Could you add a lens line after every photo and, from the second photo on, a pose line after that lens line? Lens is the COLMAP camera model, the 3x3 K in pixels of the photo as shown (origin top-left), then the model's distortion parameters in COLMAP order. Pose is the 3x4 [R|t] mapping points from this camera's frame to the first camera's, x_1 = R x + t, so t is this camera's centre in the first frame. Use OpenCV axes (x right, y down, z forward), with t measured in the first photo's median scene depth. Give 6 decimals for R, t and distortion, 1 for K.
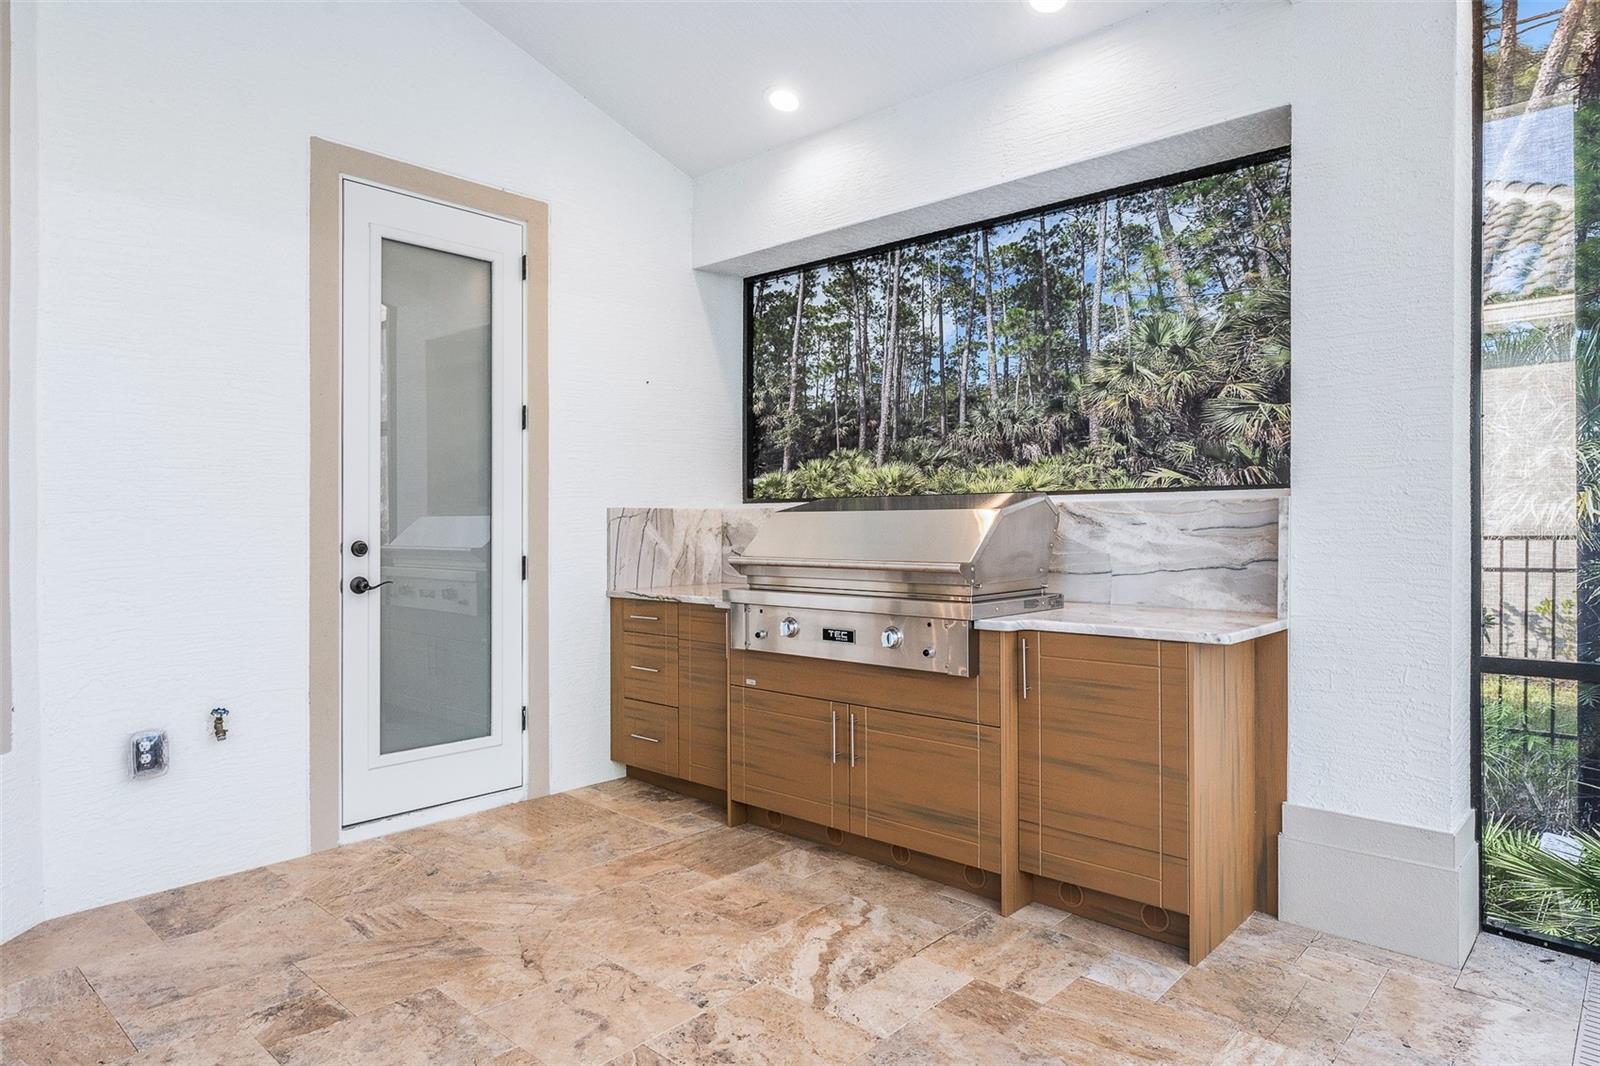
lens RADIAL K [[948.9, 0, 800.0], [0, 948.9, 533.0], [0, 0, 1]] dist [-0.001058, 0.000419]
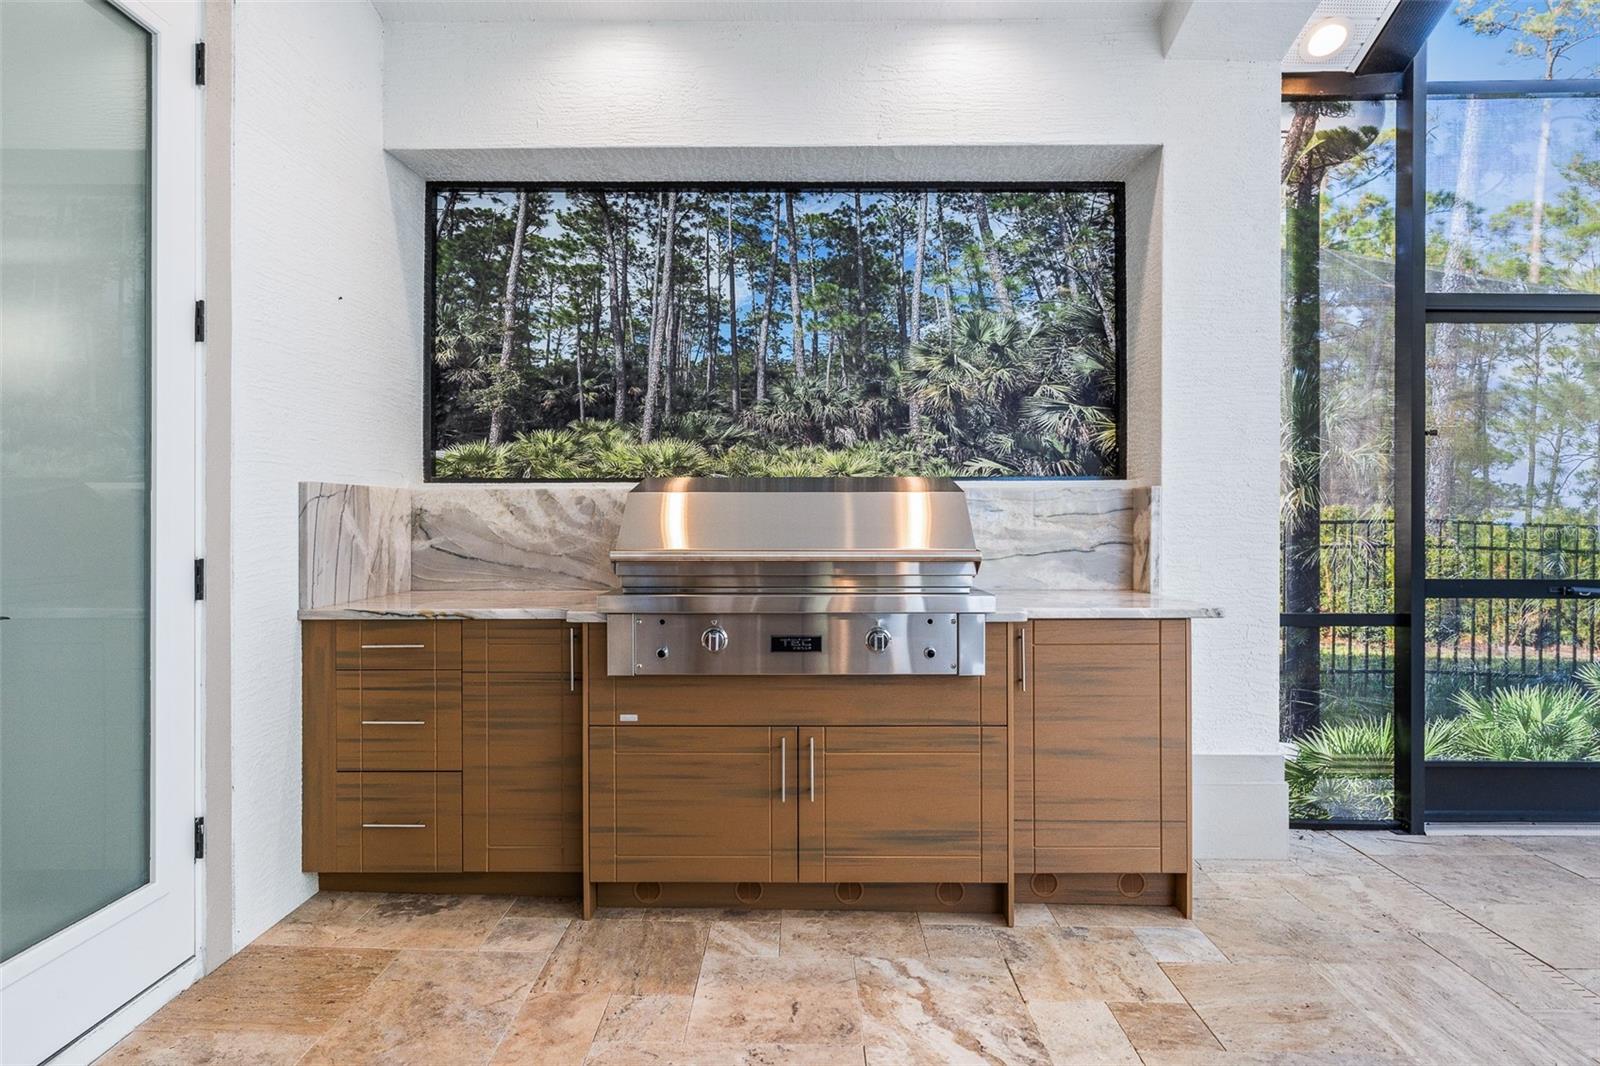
lens RADIAL K [[896.1, 0, 796.1], [0, 896.1, 527.8], [0, 0, 1]] dist [-0.006562, 0.002333]
pose [[0.747261, -0.003432, 0.664522, -0.388515], [0.004938, 0.999988, -0.000389, 0.007209], [-0.664513, 0.003573, 0.747268, 0.353054]]
